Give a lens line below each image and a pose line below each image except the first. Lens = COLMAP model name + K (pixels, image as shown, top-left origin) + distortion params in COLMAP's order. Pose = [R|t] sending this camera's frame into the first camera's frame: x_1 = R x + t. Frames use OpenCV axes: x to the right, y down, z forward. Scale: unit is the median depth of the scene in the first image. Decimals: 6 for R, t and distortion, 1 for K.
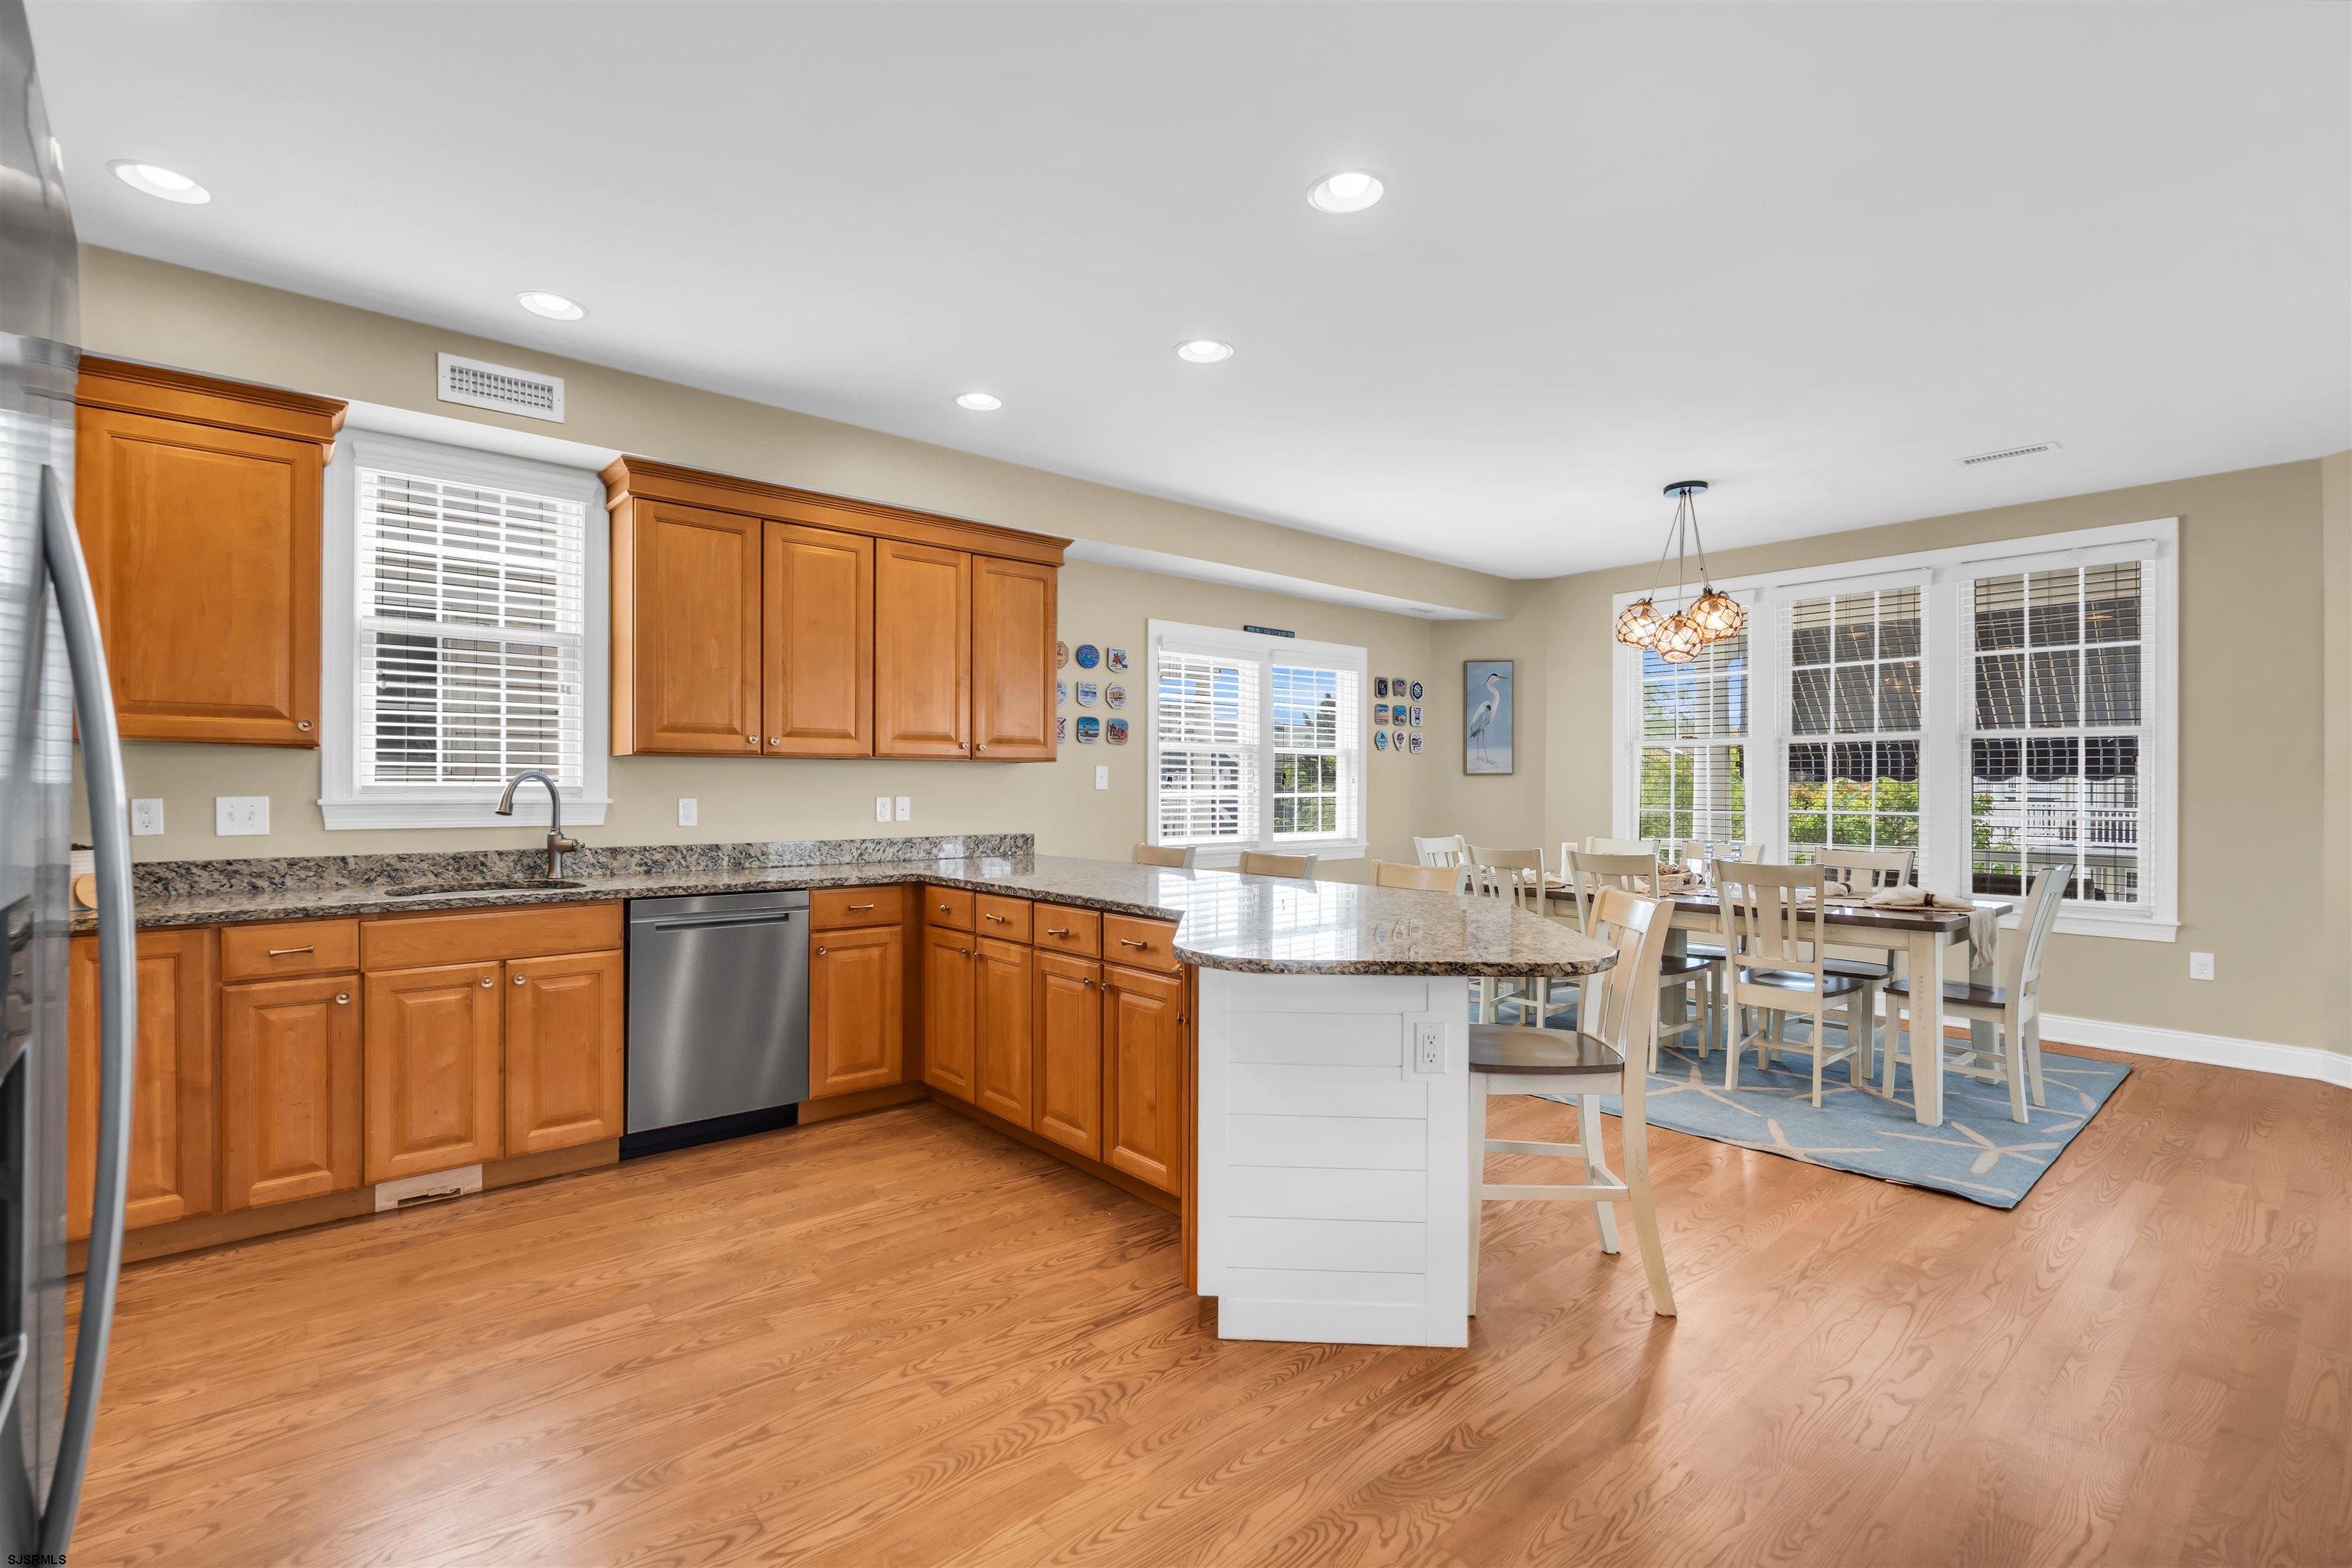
lens RADIAL K [[1067.1, 0, 1180.2], [0, 1067.1, 786.3], [0, 0, 1]] dist [-0.003310, 0.001517]
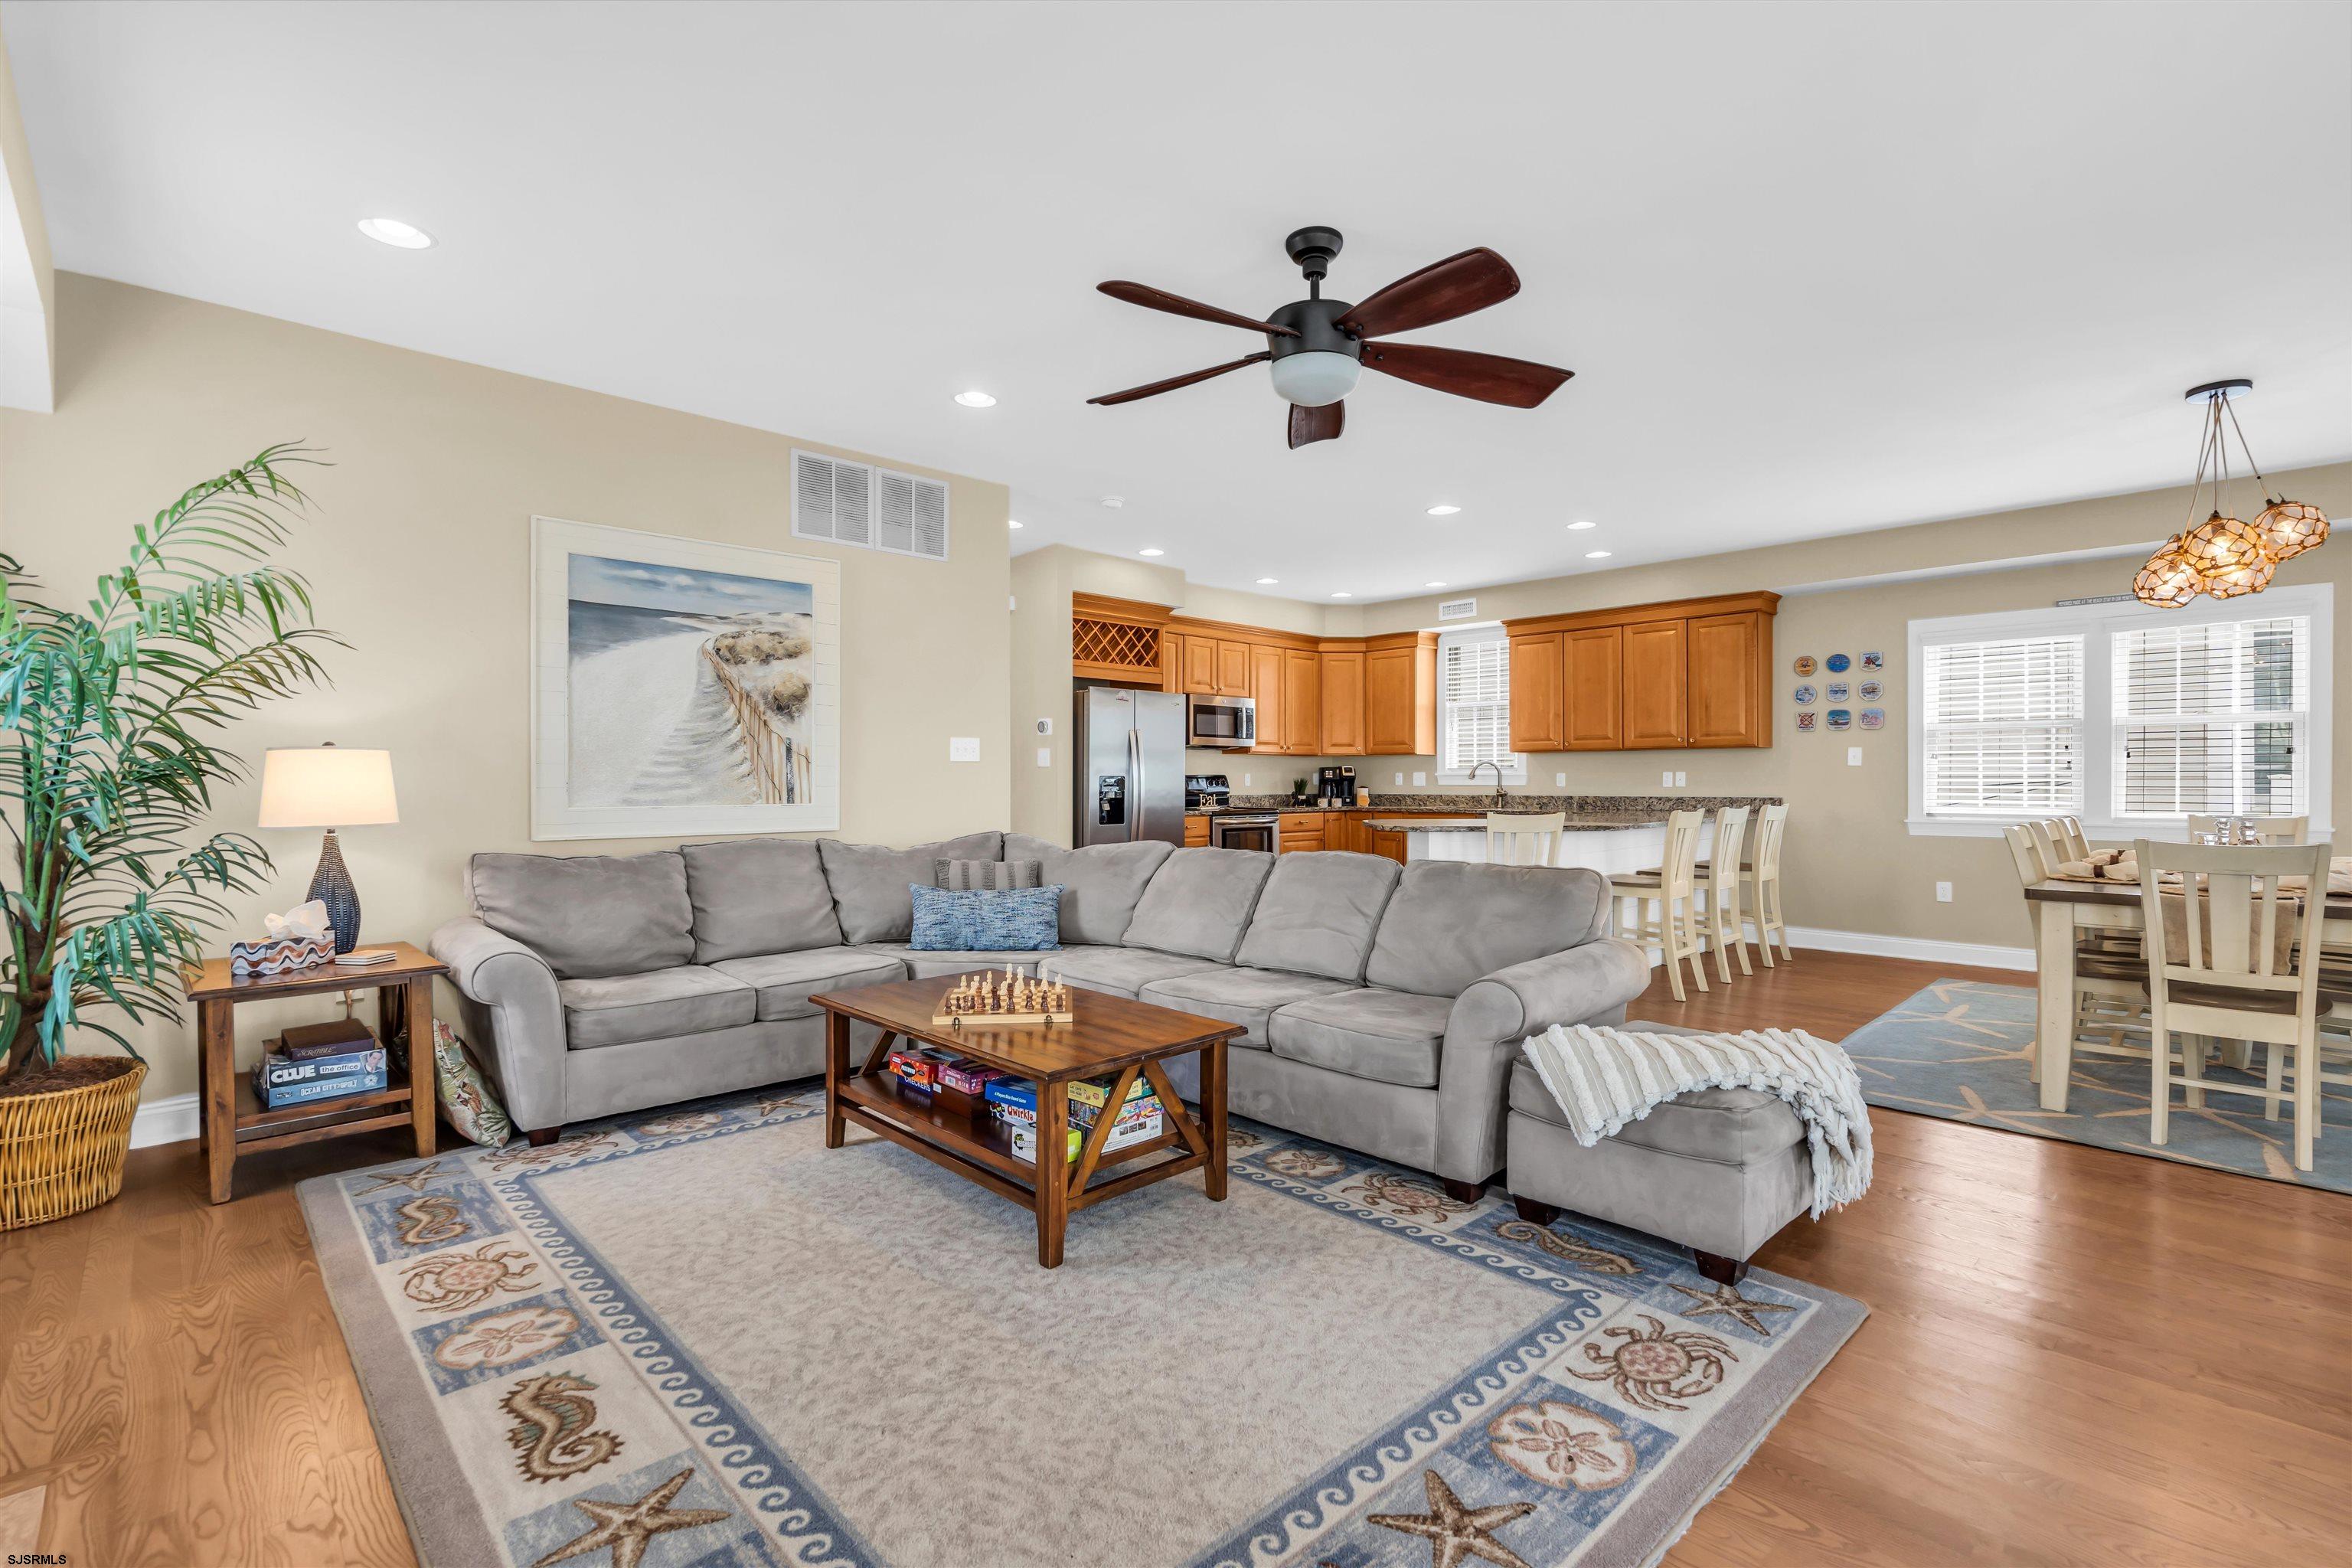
lens RADIAL K [[1067.1, 0, 1180.2], [0, 1067.1, 786.3], [0, 0, 1]] dist [-0.003310, 0.001517]
pose [[0.049158, 0.002675, -0.998787, 1.347418], [0.000976, 0.999996, 0.002726, 0.027184], [0.998791, -0.001108, 0.049155, 0.160848]]
